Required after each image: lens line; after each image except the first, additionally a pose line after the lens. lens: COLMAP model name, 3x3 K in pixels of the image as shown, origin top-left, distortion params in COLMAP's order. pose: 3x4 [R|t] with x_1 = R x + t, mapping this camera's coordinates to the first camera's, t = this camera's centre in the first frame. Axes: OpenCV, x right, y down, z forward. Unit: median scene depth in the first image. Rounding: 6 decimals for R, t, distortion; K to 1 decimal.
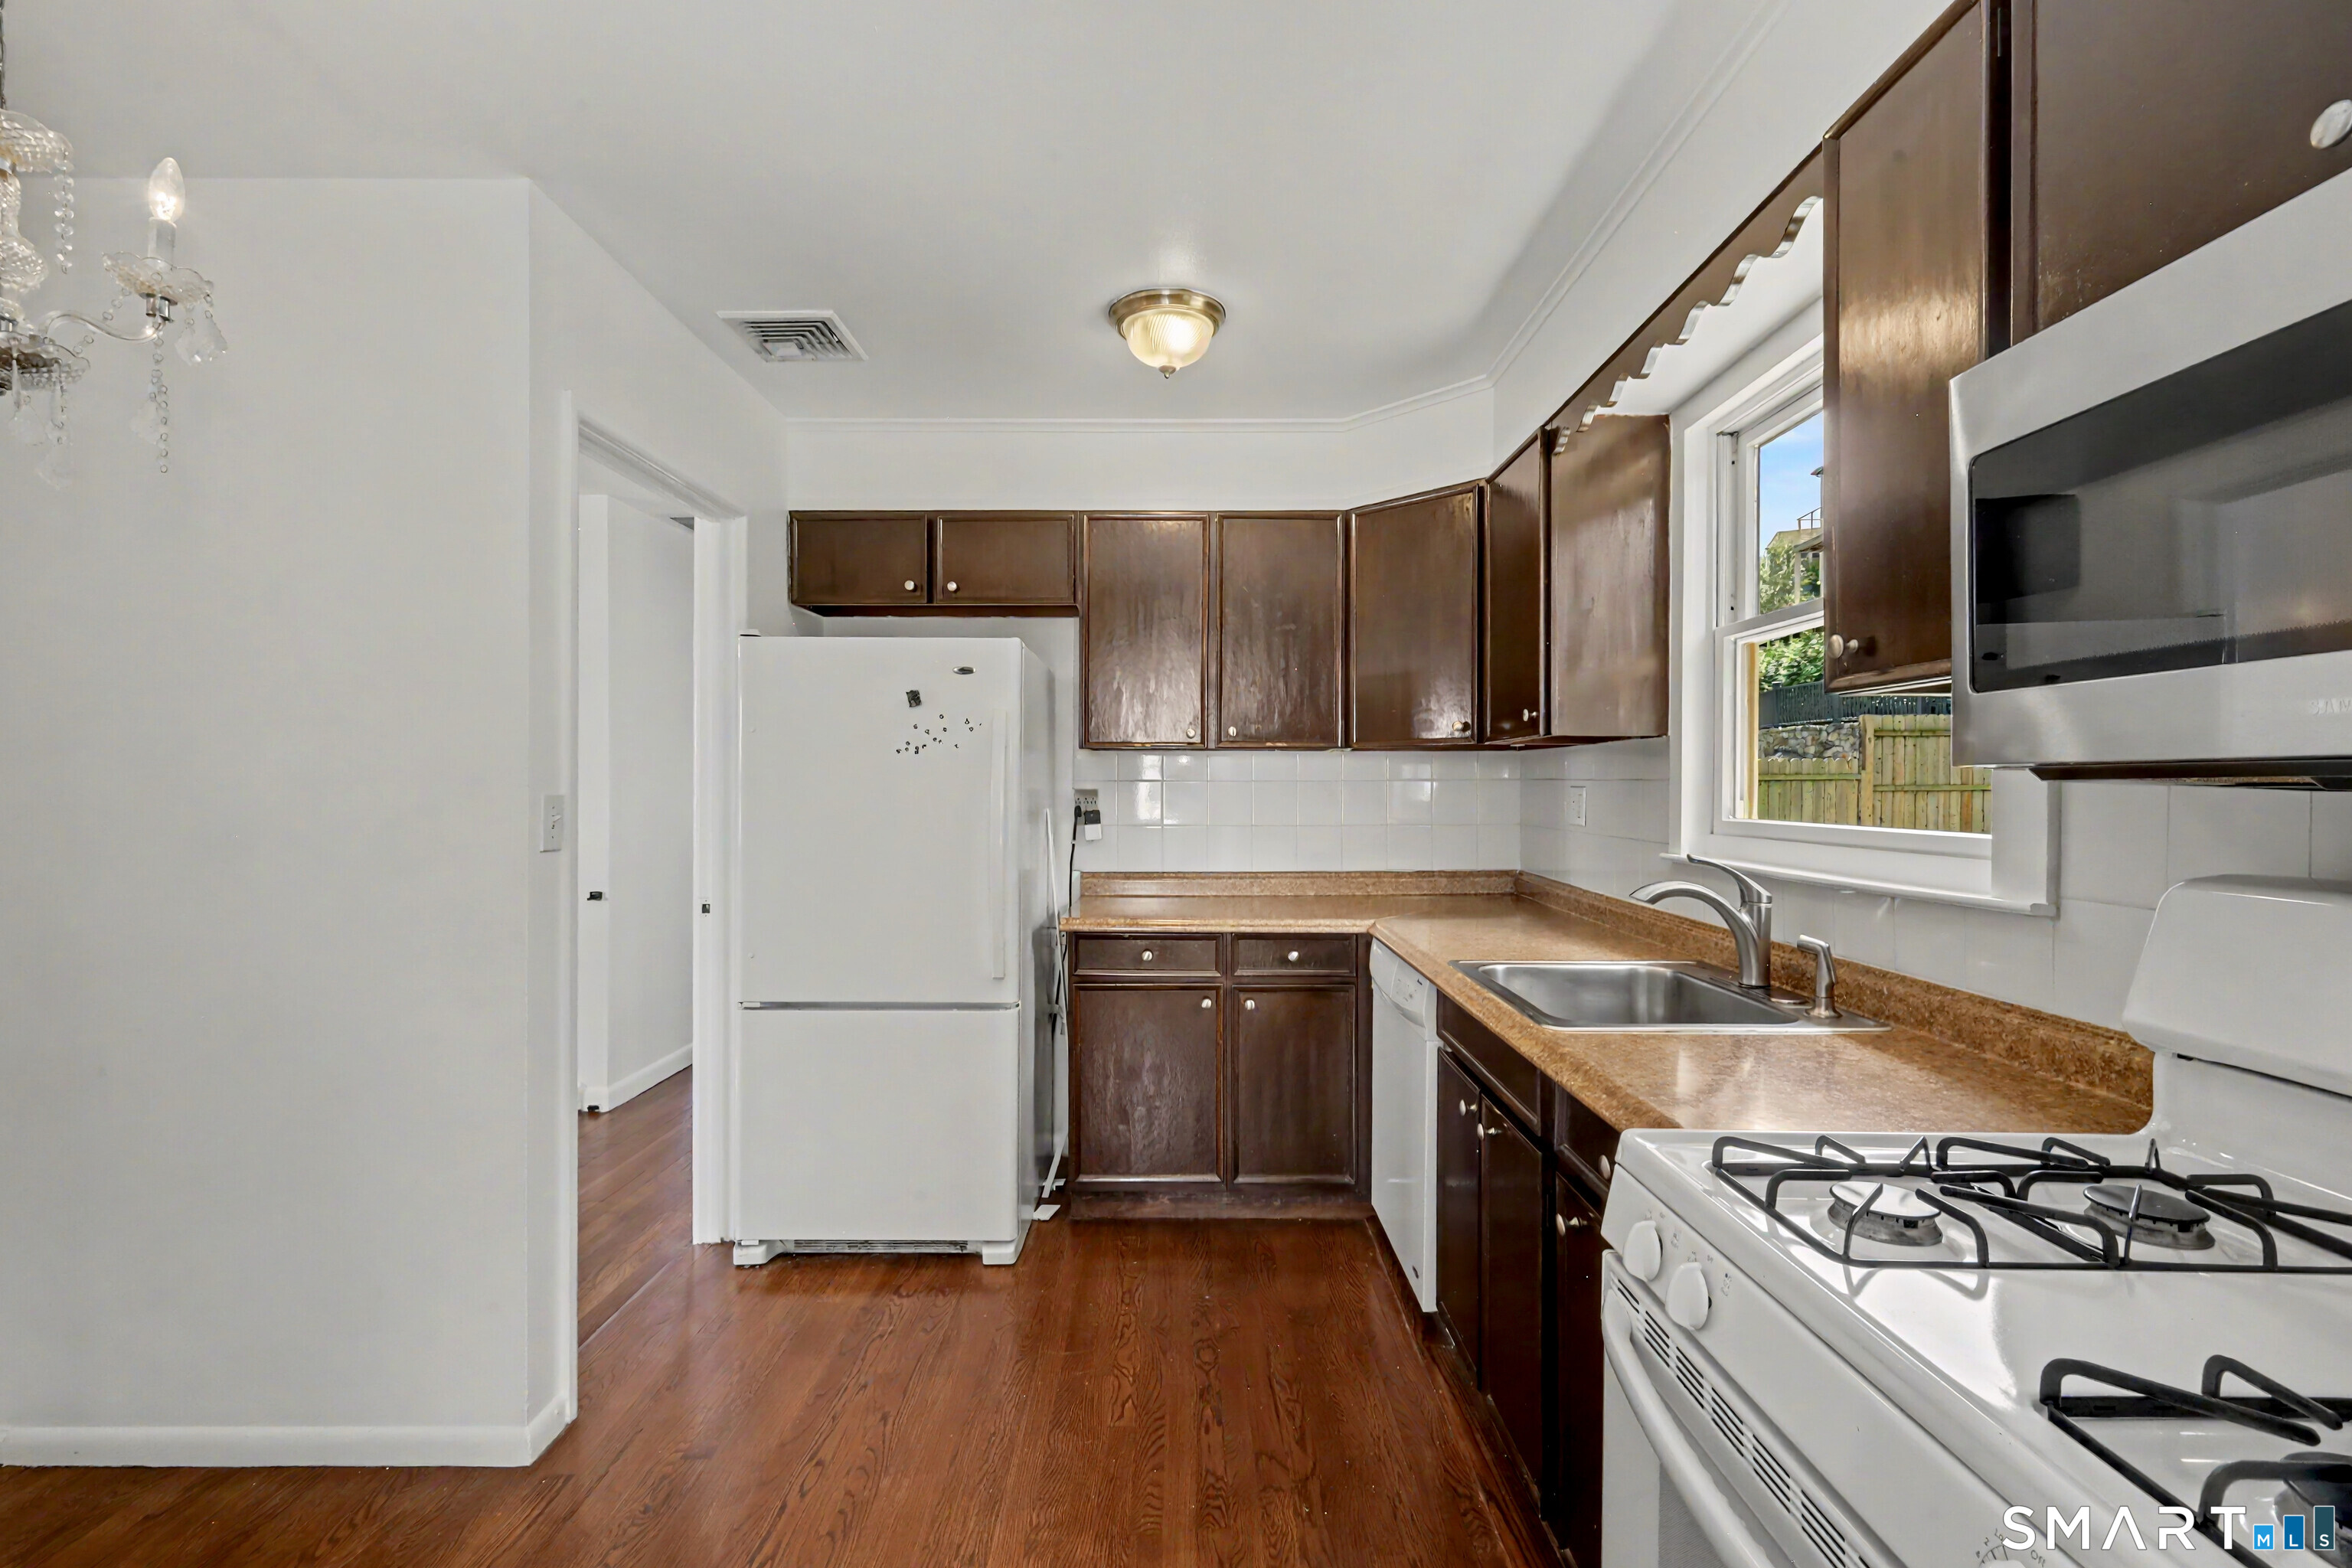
lens RADIAL K [[1027.0, 0, 1176.0], [0, 1027.0, 784.0], [0, 0, 1]] dist [0.001014, 0.000020]
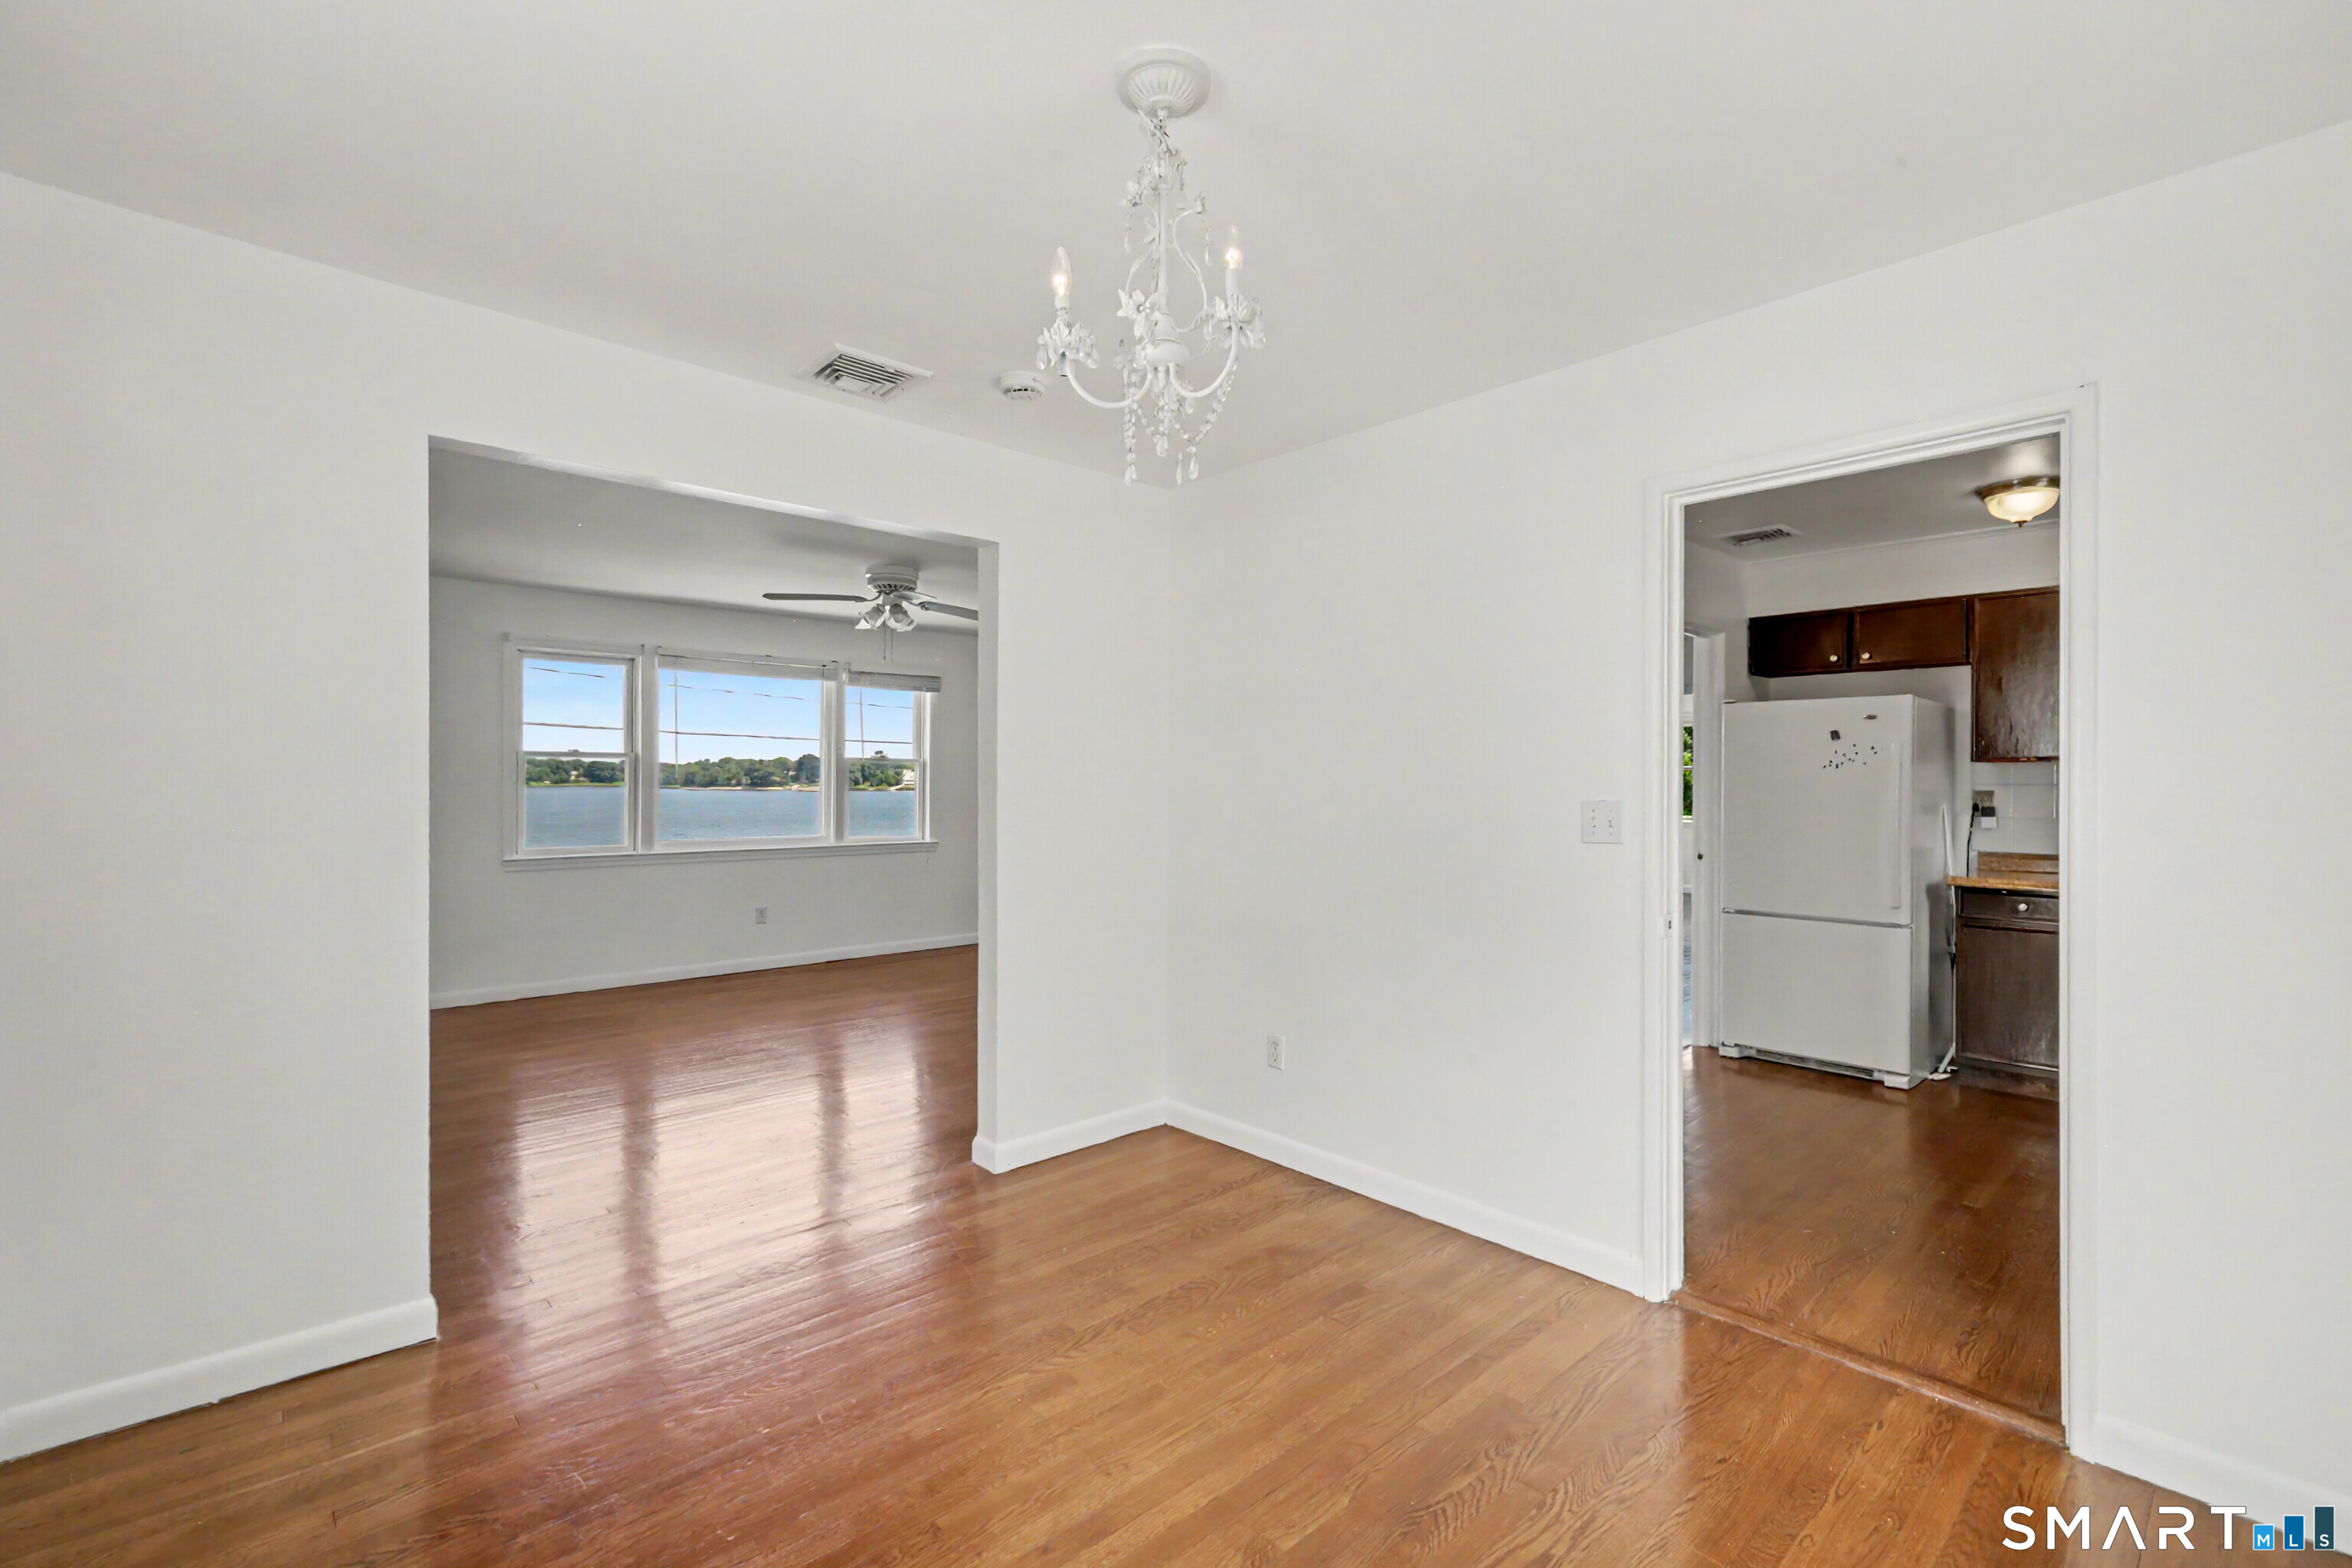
lens RADIAL K [[1018.7, 0, 1176.0], [0, 1018.7, 784.0], [0, 0, 1]] dist [0.003844, 0.000308]
pose [[0.678383, 0.000093, -0.734708, 0.231036], [-0.001985, 0.999997, -0.001706, 0.000706], [0.734706, 0.002615, 0.678381, -0.890341]]
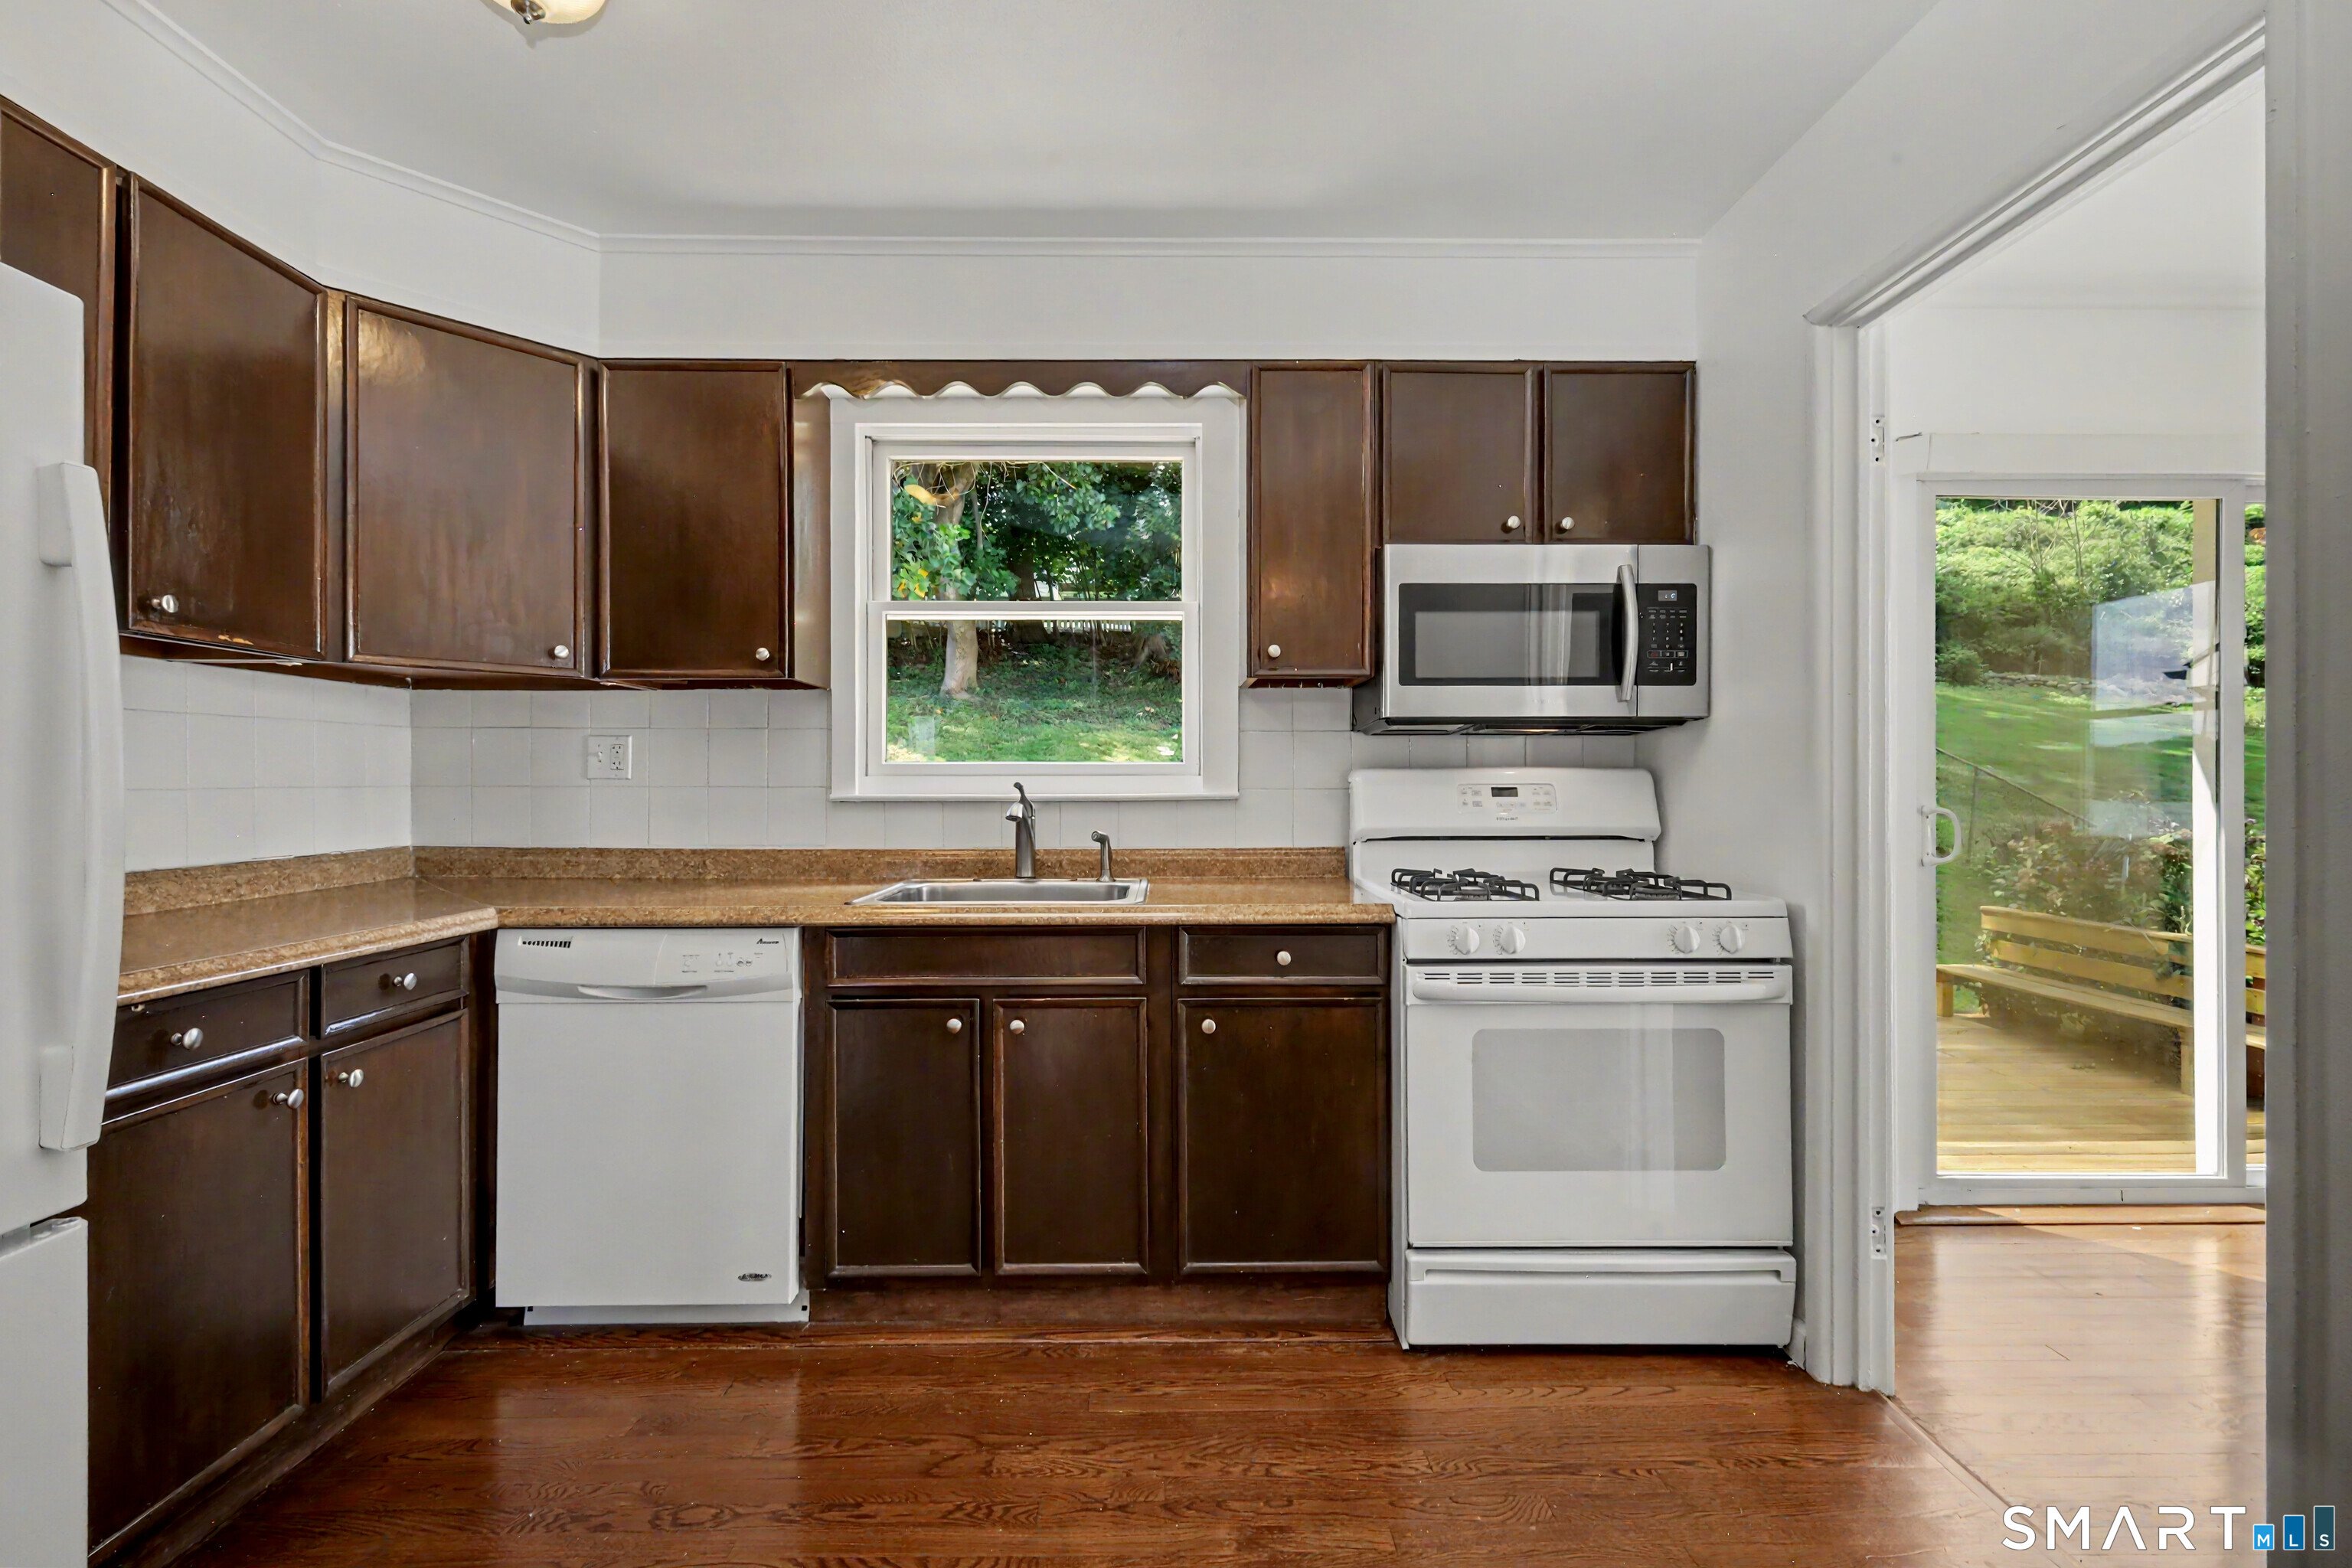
lens RADIAL K [[1027.0, 0, 1176.0], [0, 1027.0, 784.0], [0, 0, 1]] dist [0.001014, 0.000020]
pose [[-0.015044, -0.001100, 0.999886, -0.561201], [0.001112, 0.999999, 0.001117, 0.048350], [-0.999886, 0.001128, -0.015042, 0.569964]]
